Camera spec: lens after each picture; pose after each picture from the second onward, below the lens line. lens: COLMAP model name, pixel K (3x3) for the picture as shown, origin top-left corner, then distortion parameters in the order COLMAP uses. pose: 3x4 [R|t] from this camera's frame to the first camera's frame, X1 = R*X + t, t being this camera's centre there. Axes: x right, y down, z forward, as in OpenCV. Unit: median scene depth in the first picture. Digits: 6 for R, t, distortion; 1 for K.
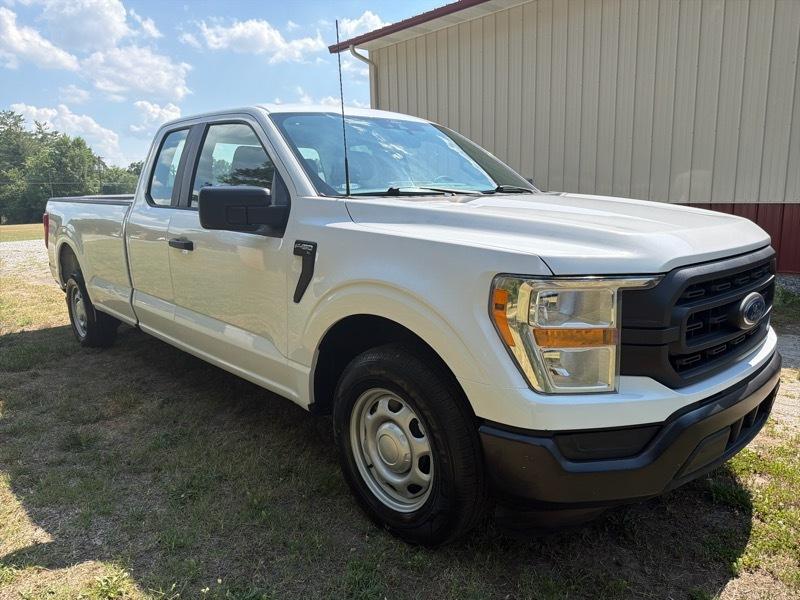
lens RADIAL K [[576.6, 0, 395.0], [0, 576.6, 299.4], [0, 0, 1]] dist [0.049443, -0.049911]
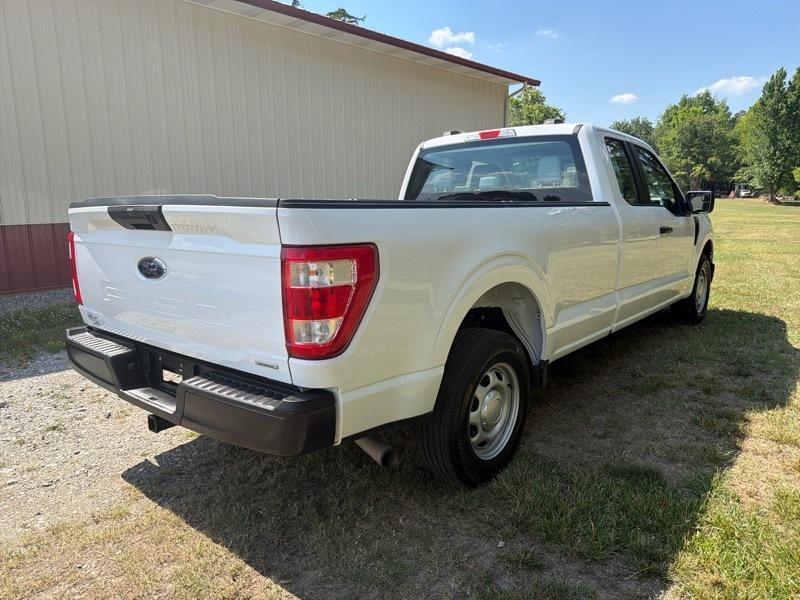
lens RADIAL K [[573.8, 0, 391.6], [0, 573.8, 312.2], [0, 0, 1]] dist [0.011704, -0.003221]
pose [[-0.129836, -0.168972, 0.977032, -2.206477], [0.196794, 0.961378, 0.192416, -0.398448], [-0.971810, 0.217256, -0.091568, 2.399648]]
